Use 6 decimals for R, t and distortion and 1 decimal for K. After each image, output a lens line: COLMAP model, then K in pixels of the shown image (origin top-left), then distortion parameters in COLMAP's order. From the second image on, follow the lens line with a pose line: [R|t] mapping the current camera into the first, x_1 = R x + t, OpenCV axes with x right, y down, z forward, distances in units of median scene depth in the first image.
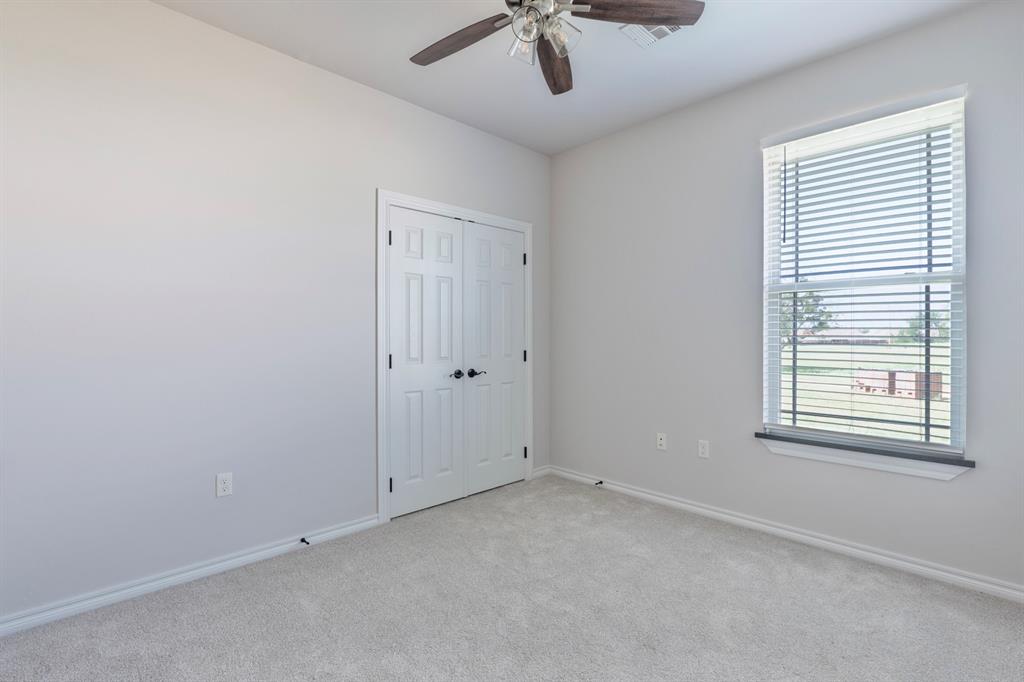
lens RADIAL K [[475.5, 0, 515.8], [0, 475.5, 336.9], [0, 0, 1]] dist [-0.001440, -0.000039]
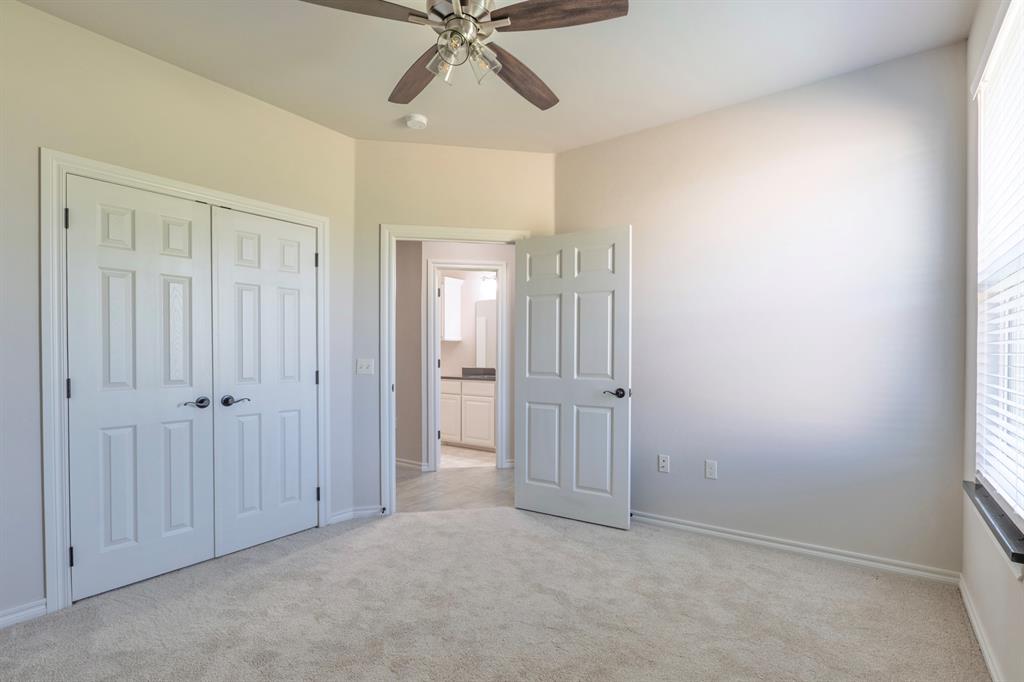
lens RADIAL K [[387.2, 0, 512.8], [0, 387.2, 357.6], [0, 0, 1]] dist [-0.000891, 0.000188]
pose [[0.998570, -0.001340, 0.053452, 0.361745], [0.000842, 0.999956, 0.009340, 0.000013], [-0.053462, -0.009281, 0.998527, 0.349781]]
